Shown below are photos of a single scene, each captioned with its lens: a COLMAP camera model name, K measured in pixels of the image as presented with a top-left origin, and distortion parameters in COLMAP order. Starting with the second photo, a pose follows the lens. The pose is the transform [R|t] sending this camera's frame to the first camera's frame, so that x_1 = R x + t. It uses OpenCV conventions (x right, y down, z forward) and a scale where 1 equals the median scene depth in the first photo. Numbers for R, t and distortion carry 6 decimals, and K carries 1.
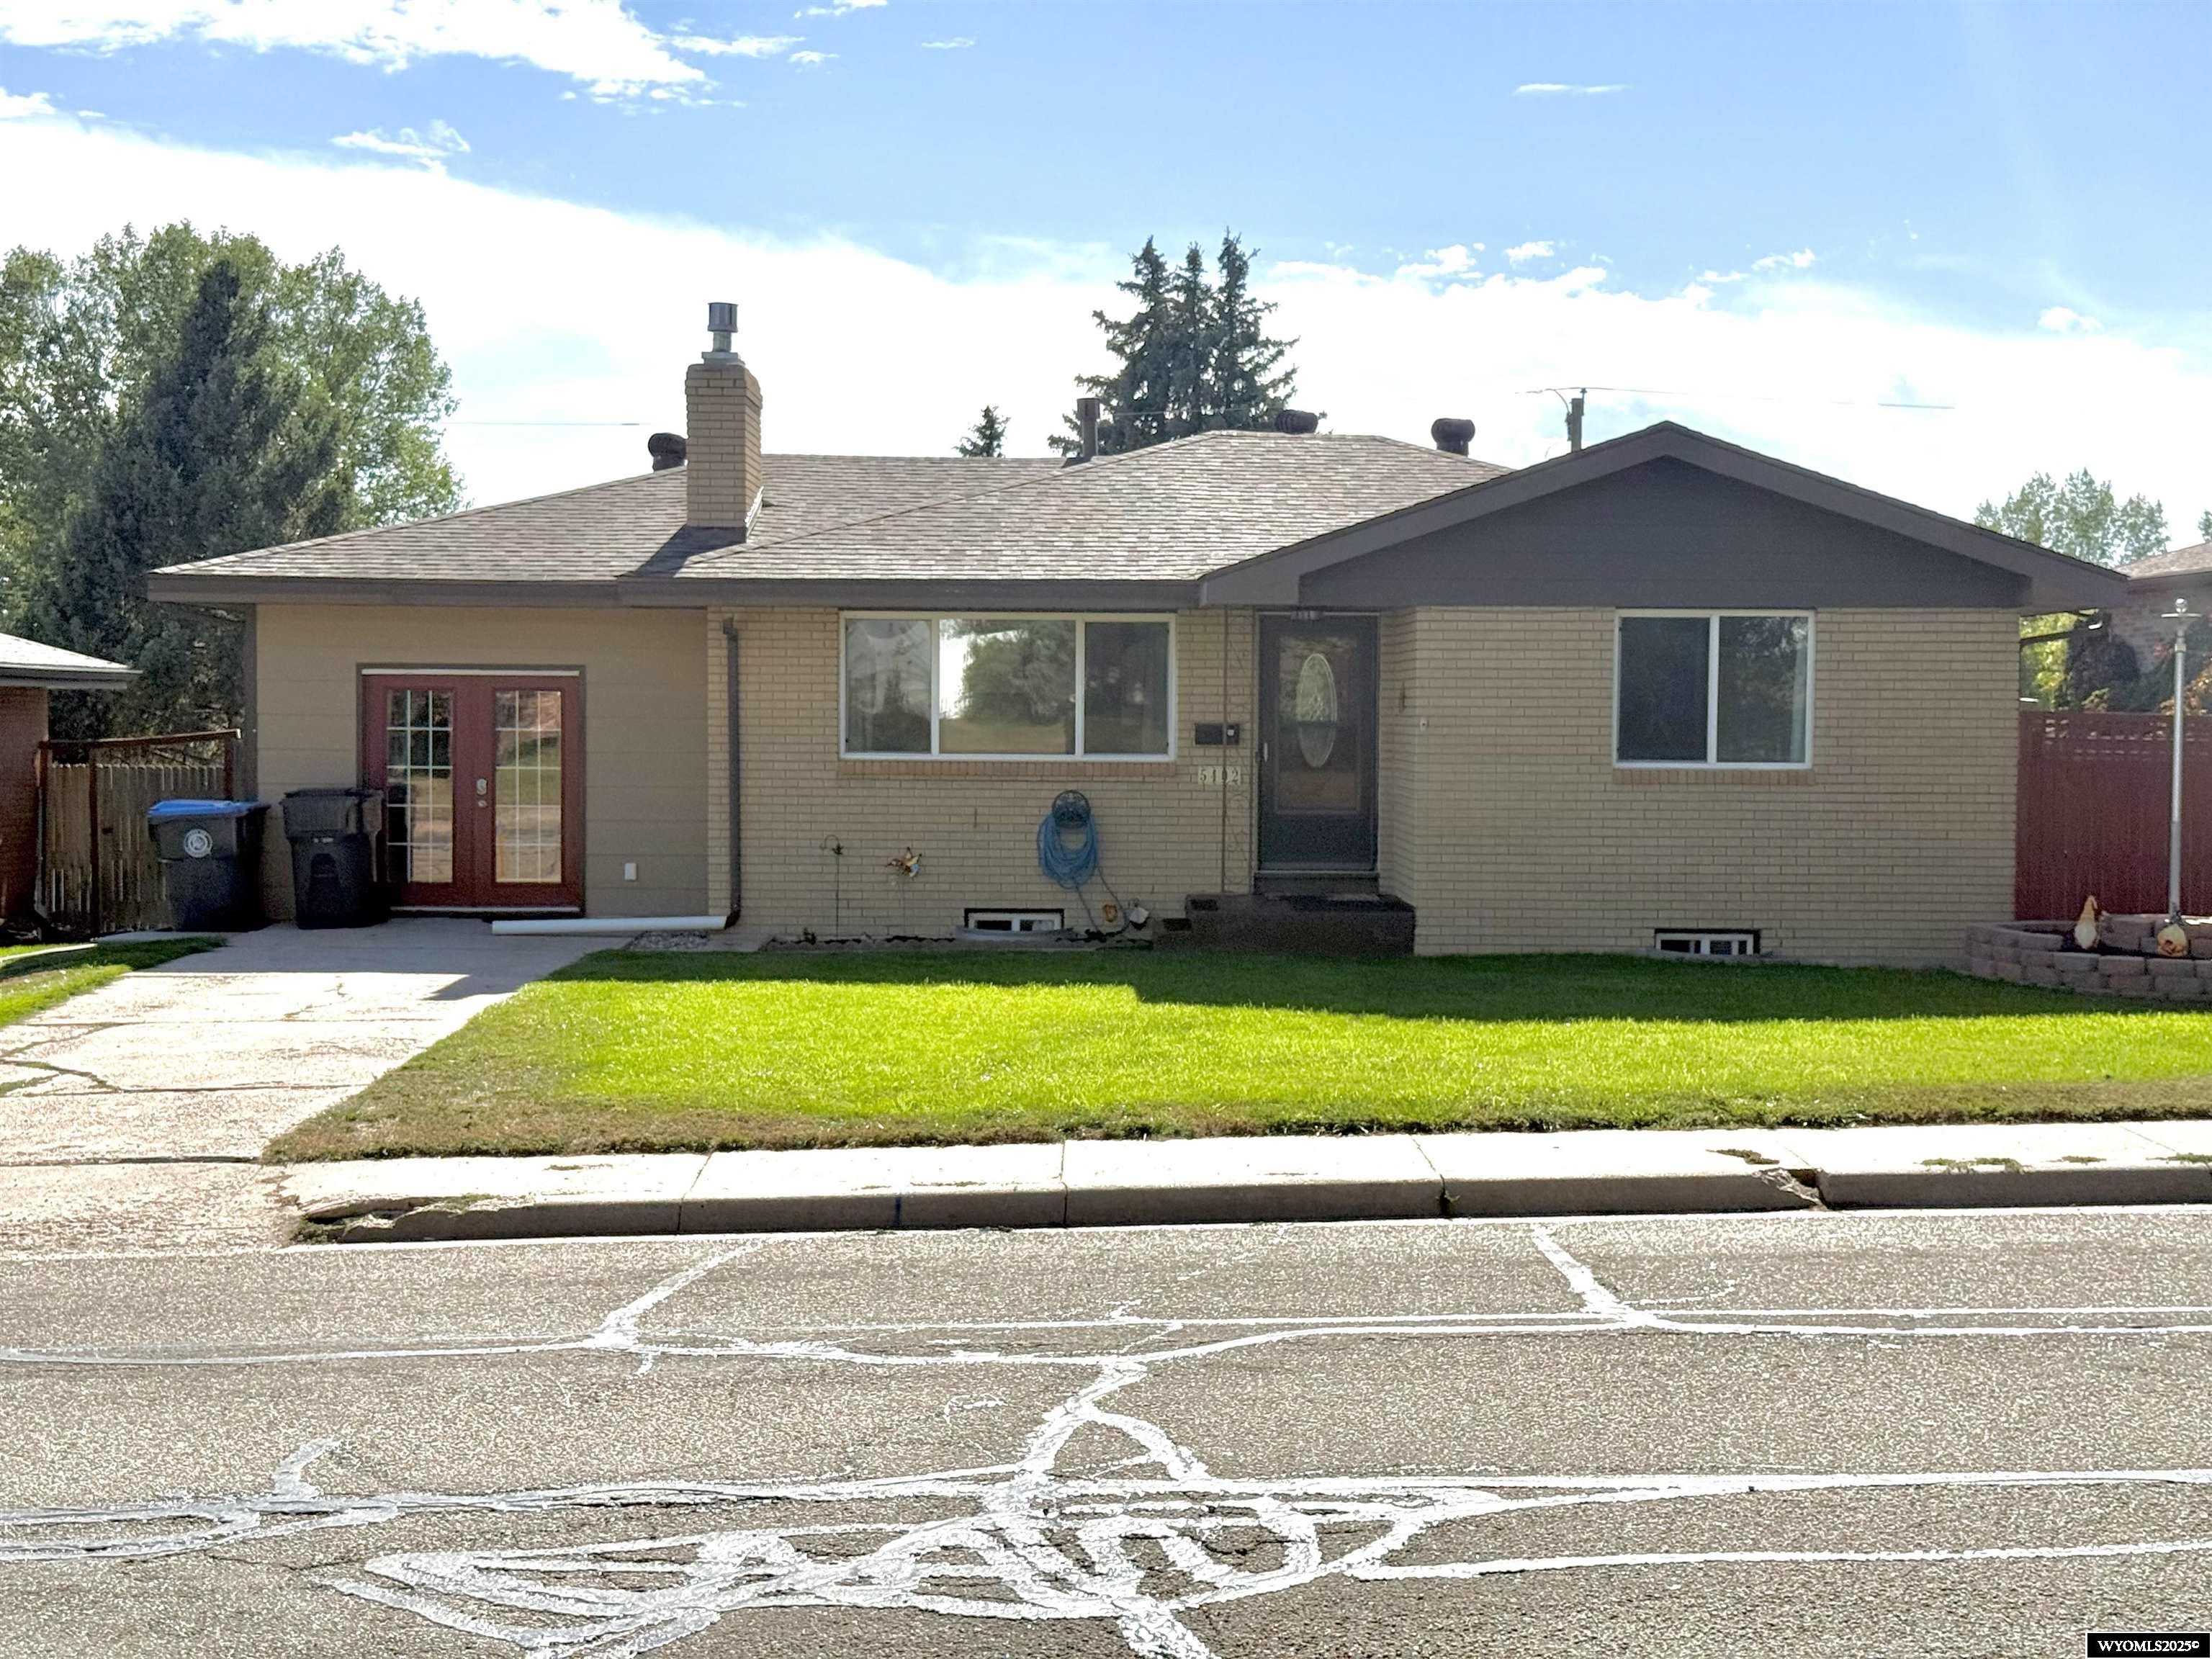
lens RADIAL K [[3069.7, 0, 1105.6], [0, 3069.7, 842.8], [0, 0, 1]] dist [-0.105696, 0.000000]
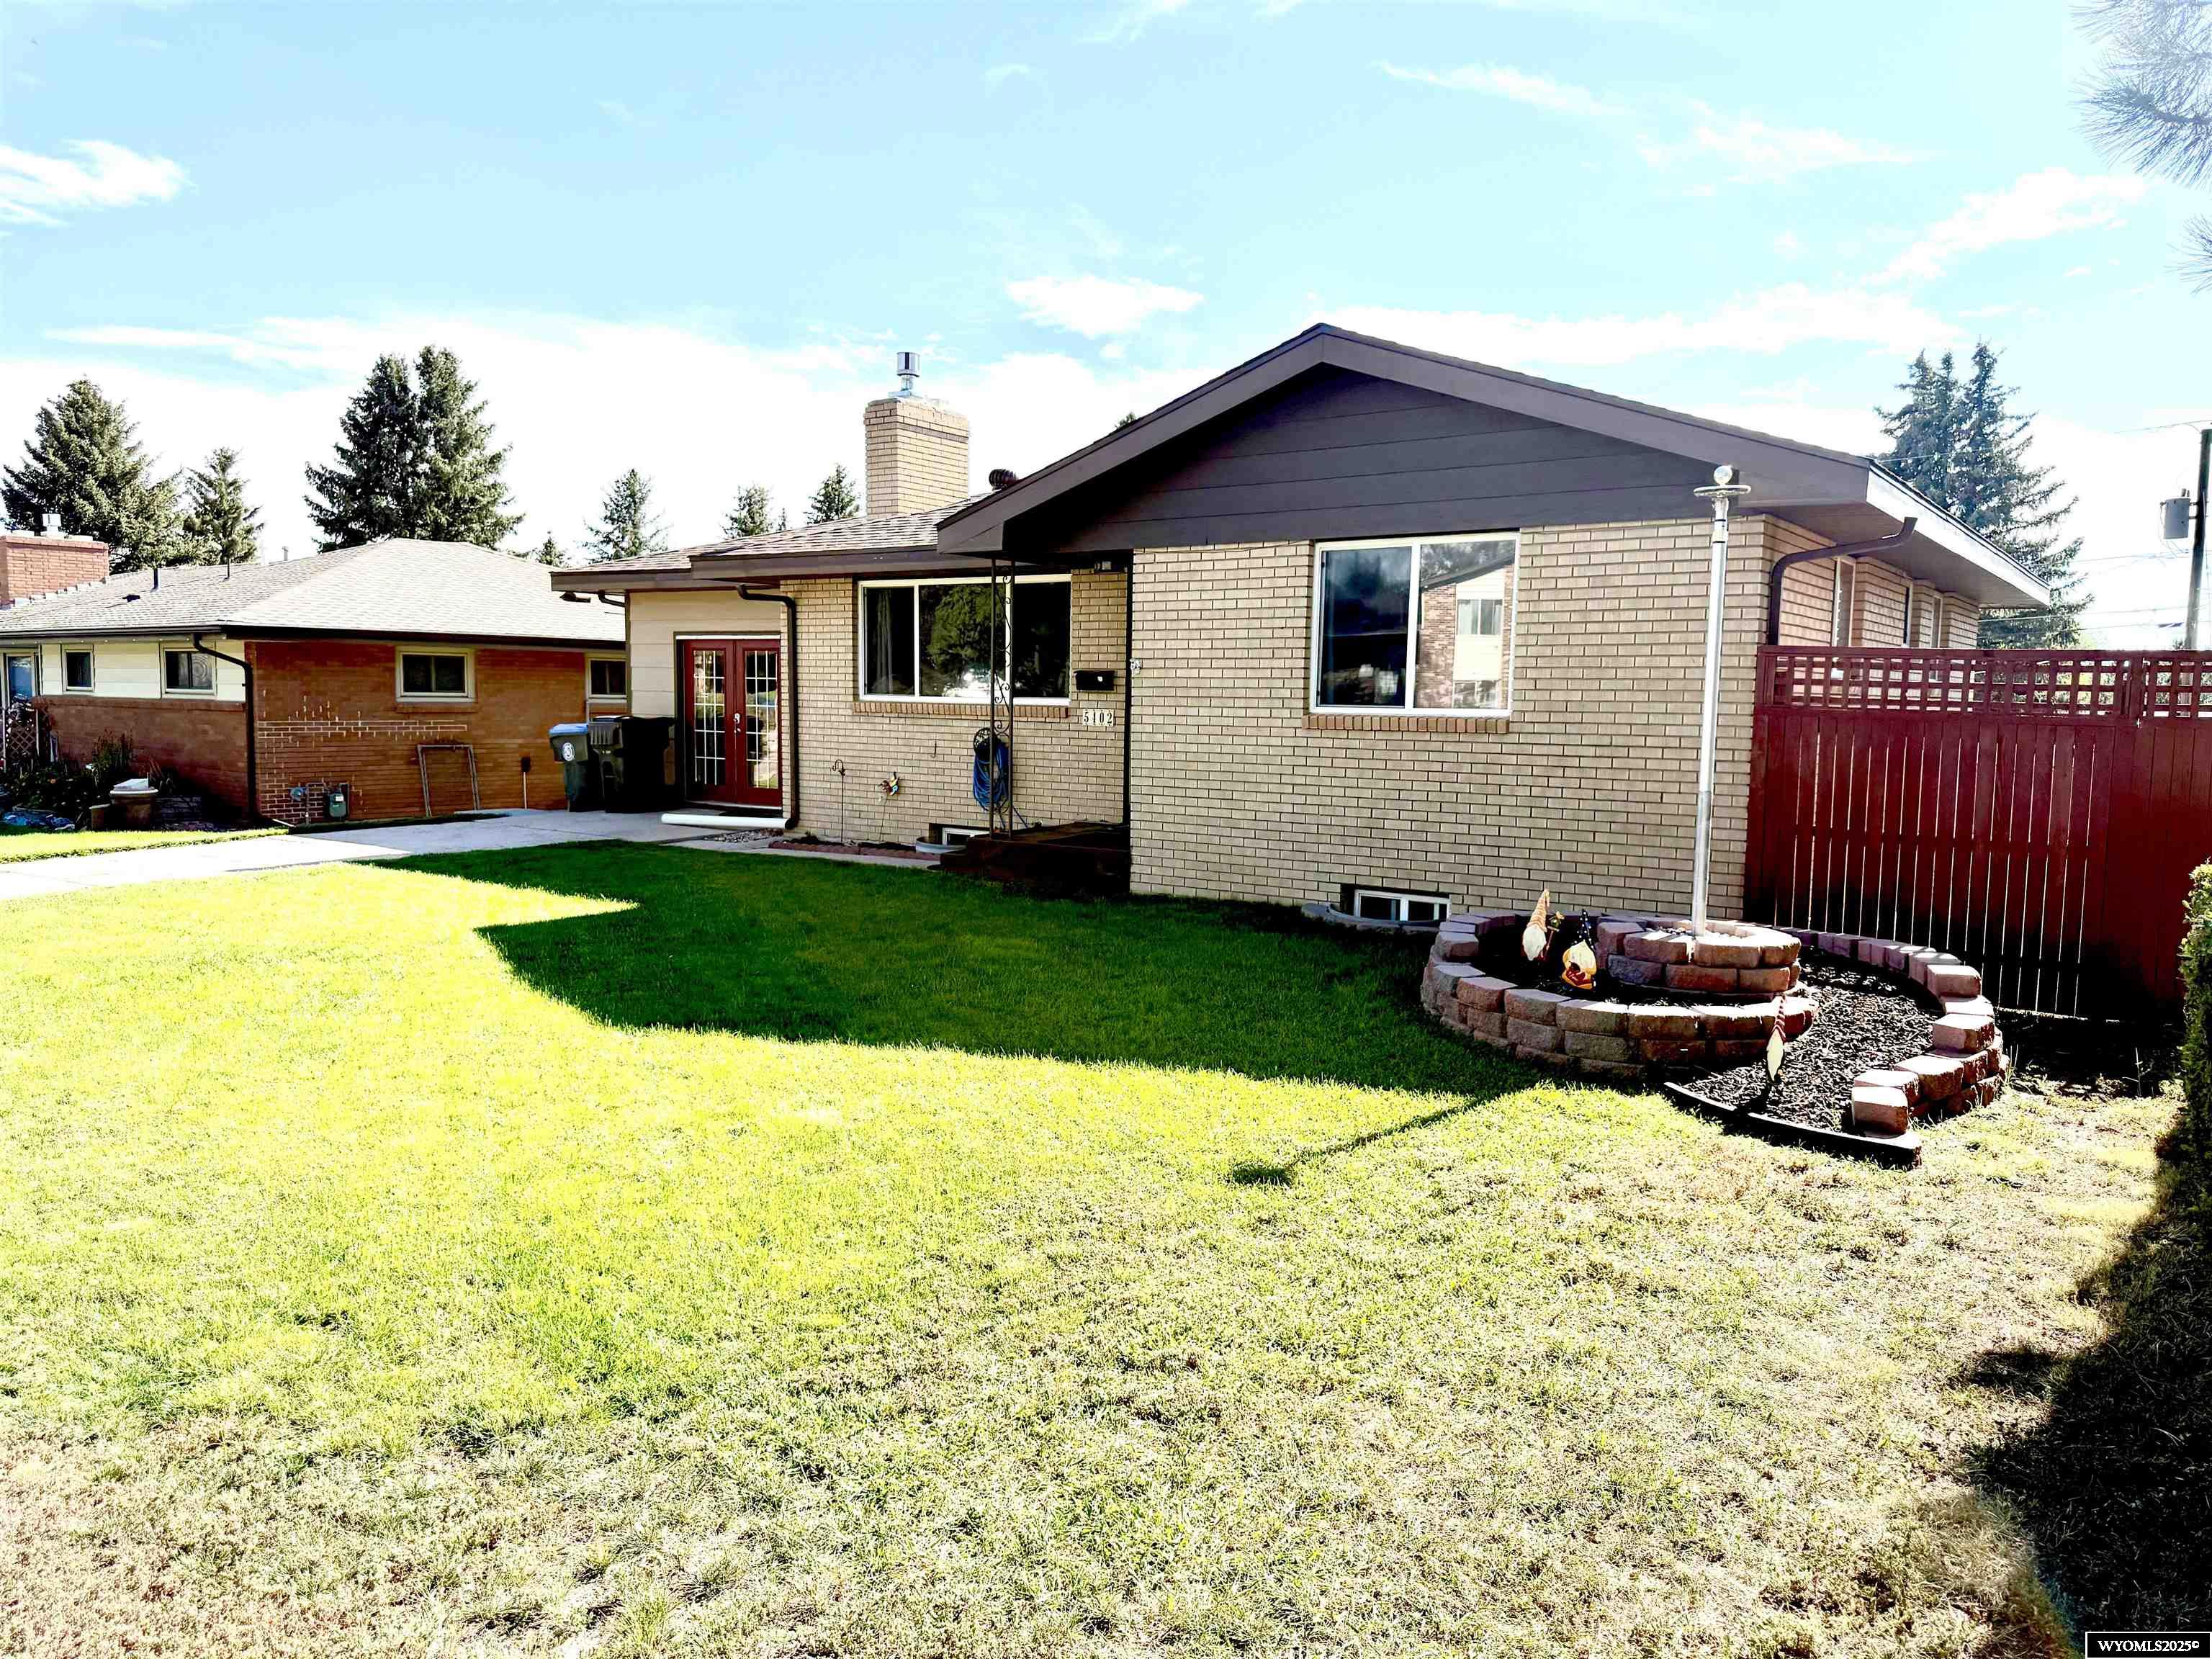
lens RADIAL K [[1597.6, 0, 1108.1], [0, 1597.6, 834.7], [0, 0, 1]] dist [0.009617, -0.002630]
pose [[0.821365, 0.056713, -0.567577, 0.398162], [-0.033714, 0.998132, 0.050946, -0.009645], [0.569406, -0.022710, 0.821743, 0.557062]]
